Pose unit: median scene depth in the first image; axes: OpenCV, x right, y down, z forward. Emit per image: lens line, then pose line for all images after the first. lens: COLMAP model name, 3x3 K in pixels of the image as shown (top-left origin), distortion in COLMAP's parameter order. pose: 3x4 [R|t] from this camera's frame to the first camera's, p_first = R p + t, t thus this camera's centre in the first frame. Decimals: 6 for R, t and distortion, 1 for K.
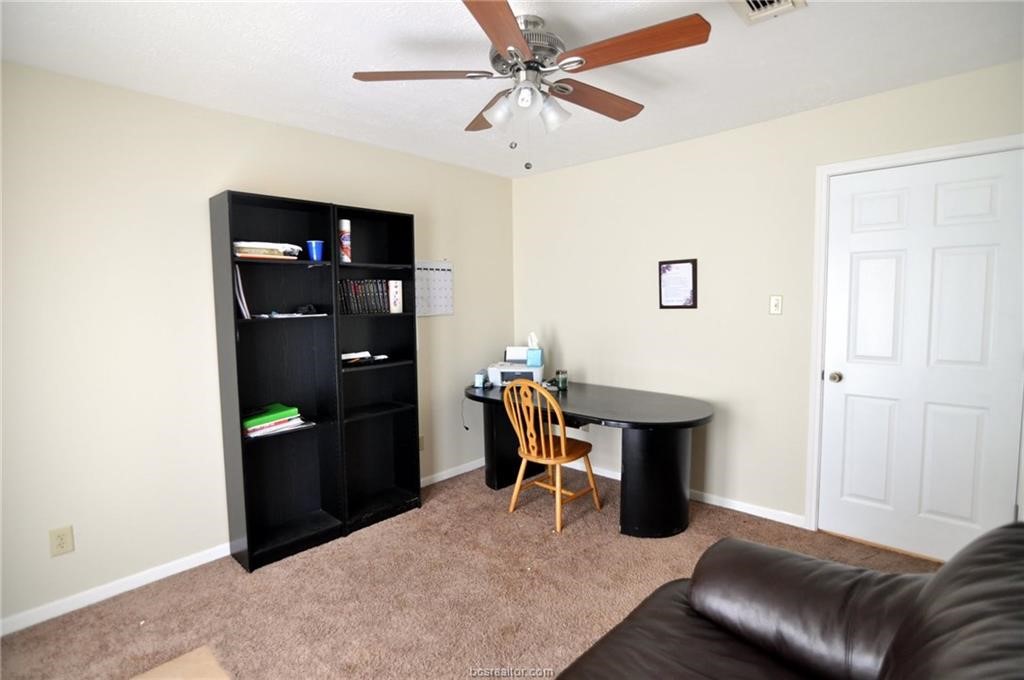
lens RADIAL K [[503.1, 0, 512.0], [0, 503.1, 340.0], [0, 0, 1]] dist [0.000210, -0.000019]
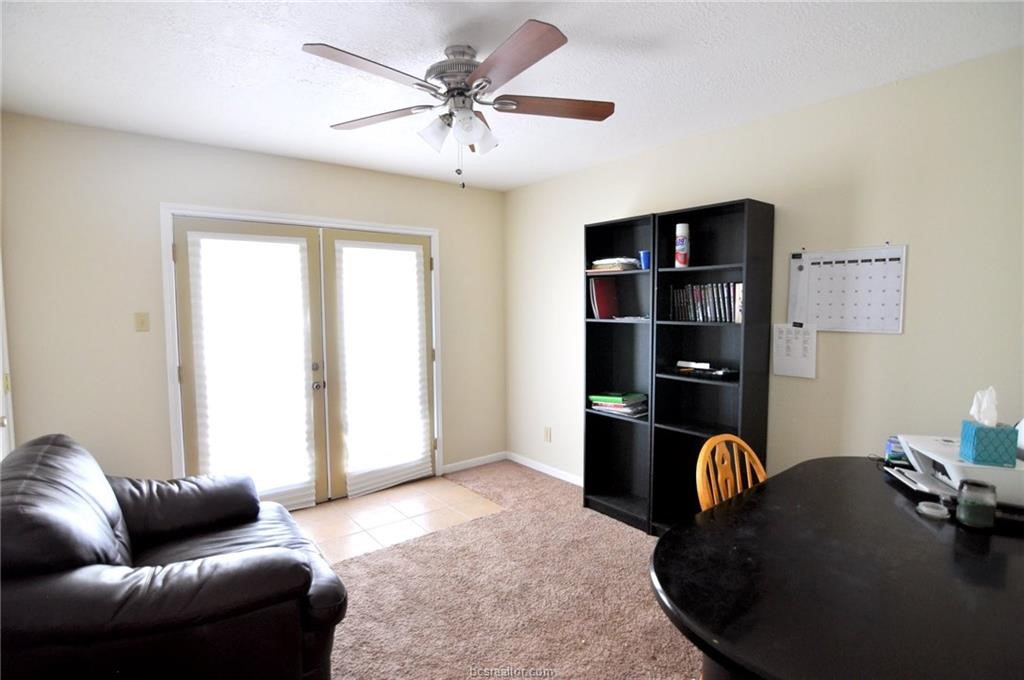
lens RADIAL K [[514.2, 0, 512.0], [0, 514.2, 340.0], [0, 0, 1]] dist [-0.000863, -0.000077]
pose [[-0.156106, 0.080572, -0.984449, 0.736616], [-0.081773, 0.992192, 0.094172, -0.084321], [0.984350, 0.095203, -0.148298, 0.860445]]
